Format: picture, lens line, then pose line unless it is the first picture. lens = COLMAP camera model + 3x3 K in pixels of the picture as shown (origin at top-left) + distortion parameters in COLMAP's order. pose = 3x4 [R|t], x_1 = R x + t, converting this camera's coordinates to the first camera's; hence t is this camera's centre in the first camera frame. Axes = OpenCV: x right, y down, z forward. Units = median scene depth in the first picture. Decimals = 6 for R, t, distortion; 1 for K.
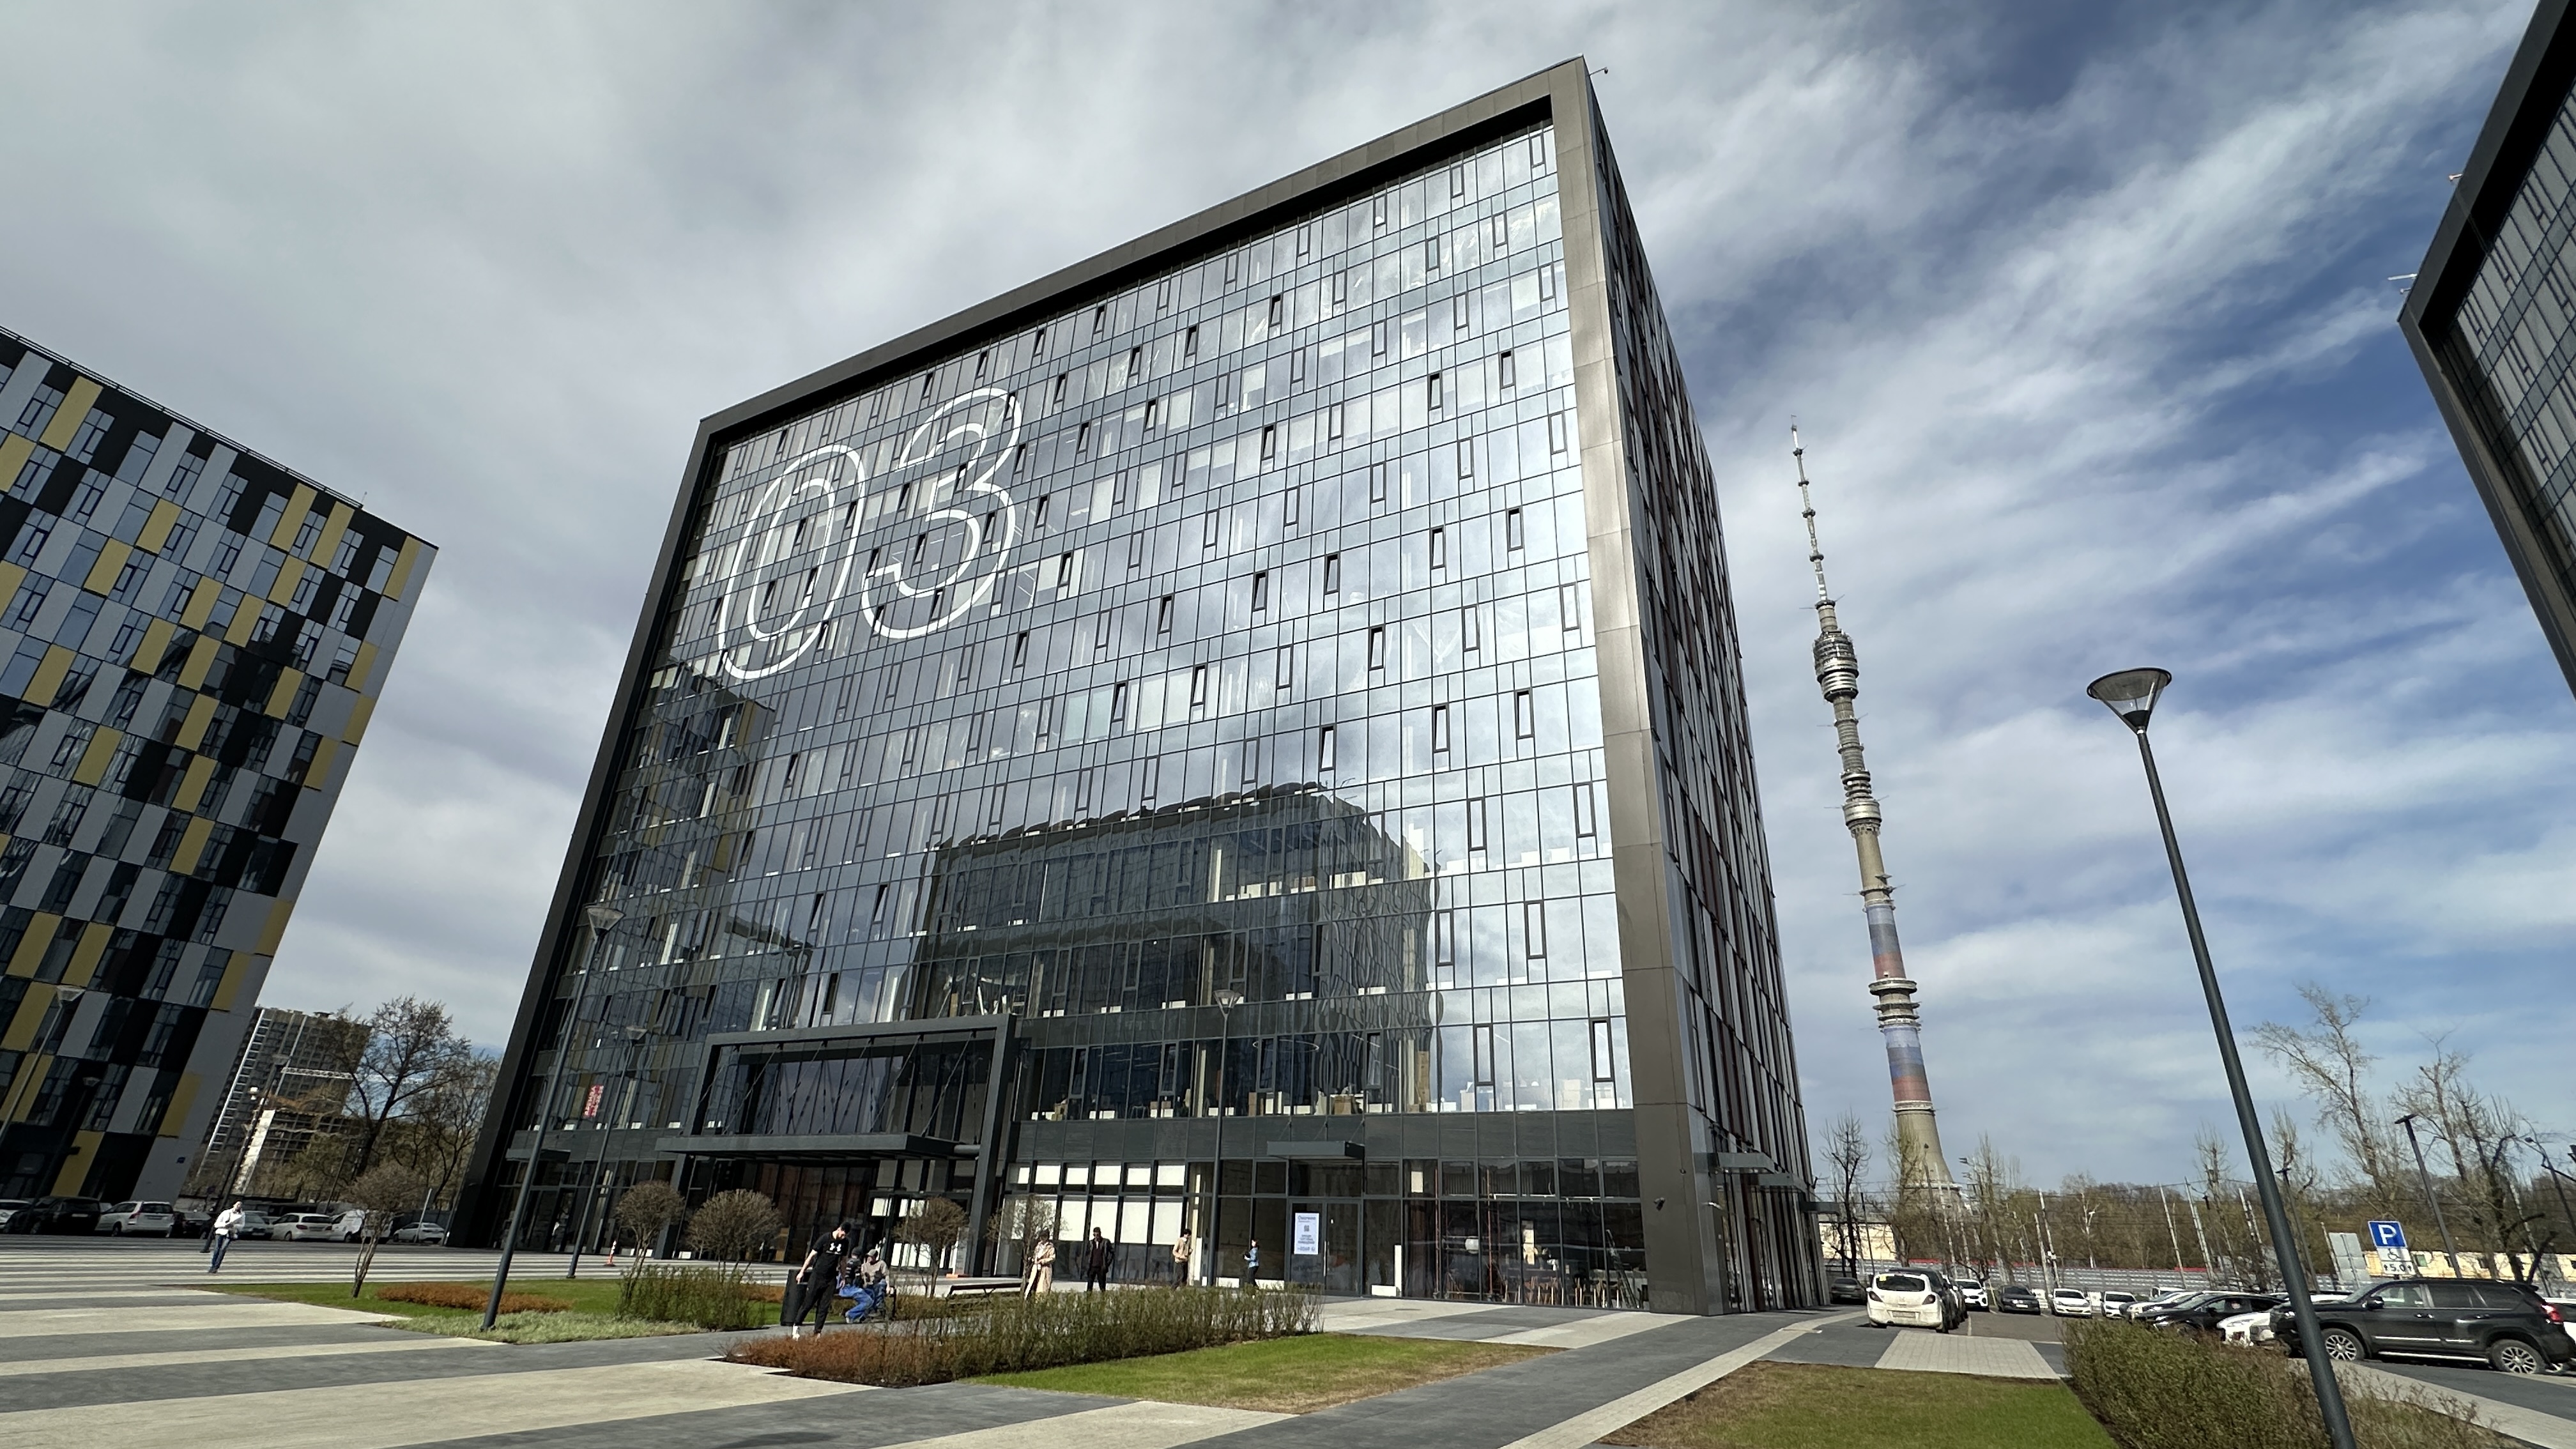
lens RADIAL K [[1149.7, 0, 1289.7], [0, 1149.7, 718.9], [0, 0, 1]] dist [0.001150, 0.000833]
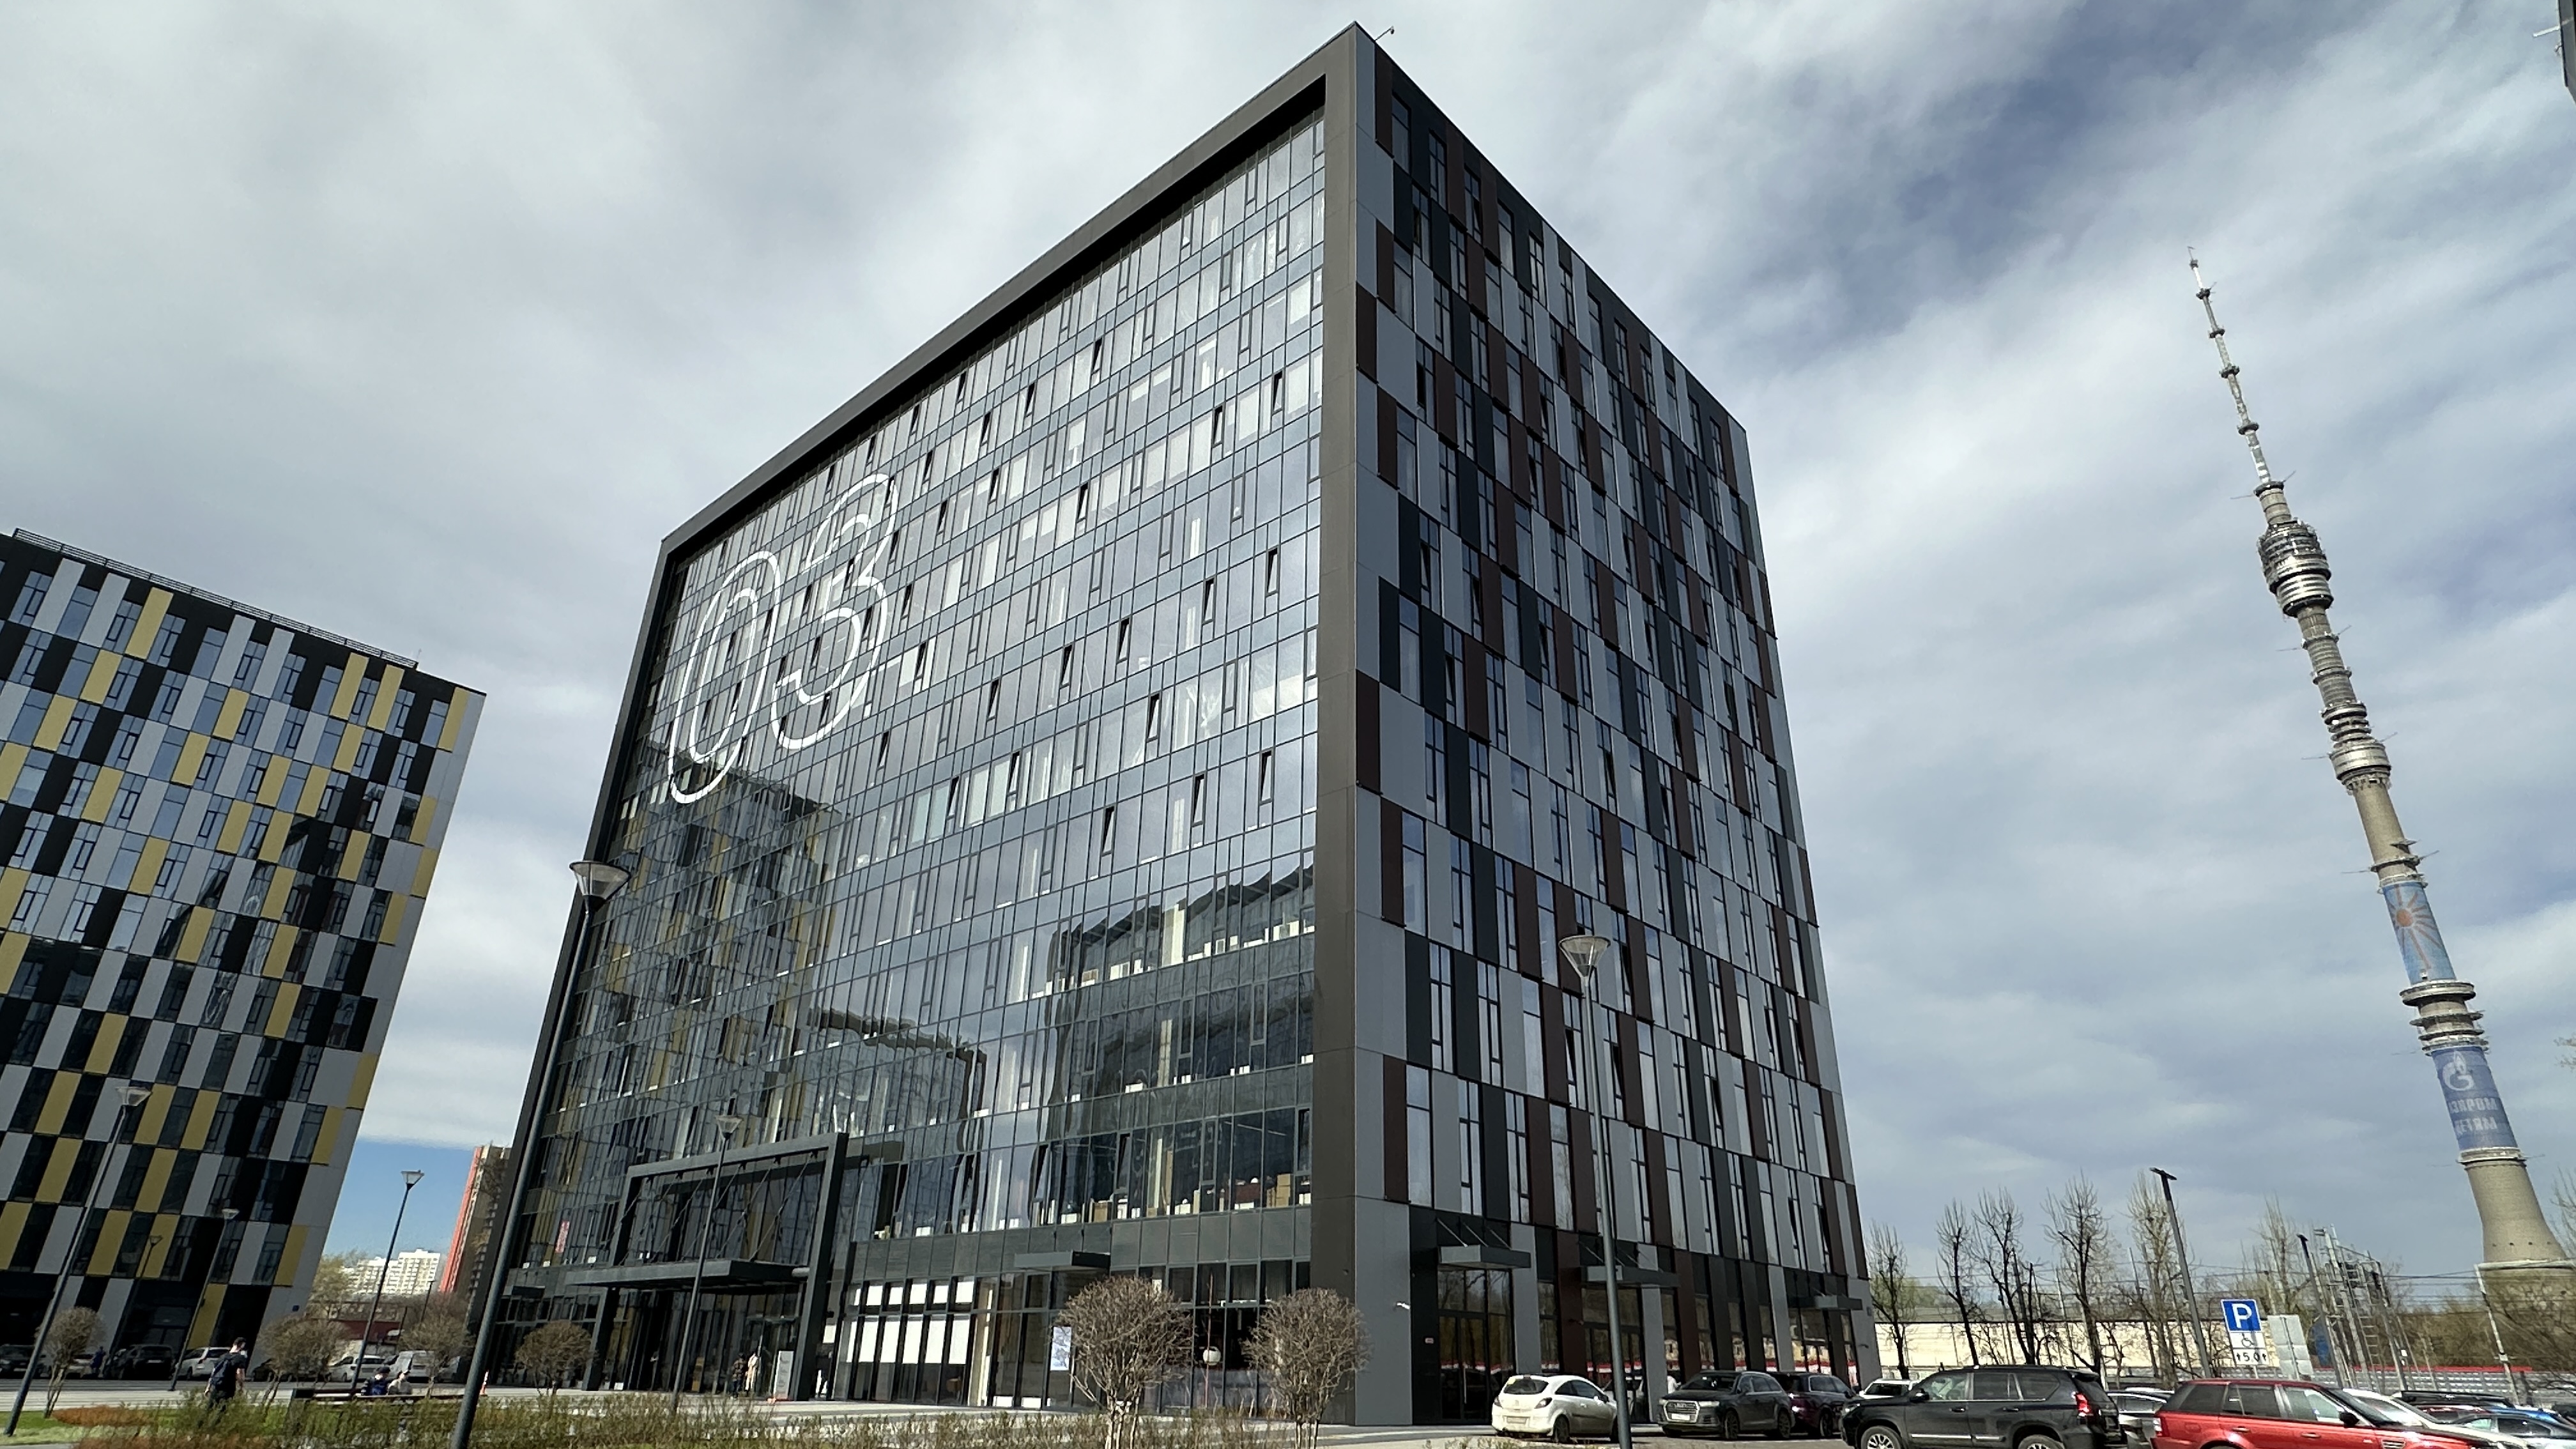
lens RADIAL K [[1367.9, 0, 1301.5], [0, 1367.9, 723.9], [0, 0, 1]] dist [0.005329, 0.000797]
pose [[0.970073, -0.121428, -0.210268, 0.263616], [0.119010, 0.992599, -0.024164, -0.009550], [0.211646, -0.001583, 0.977345, -0.038274]]
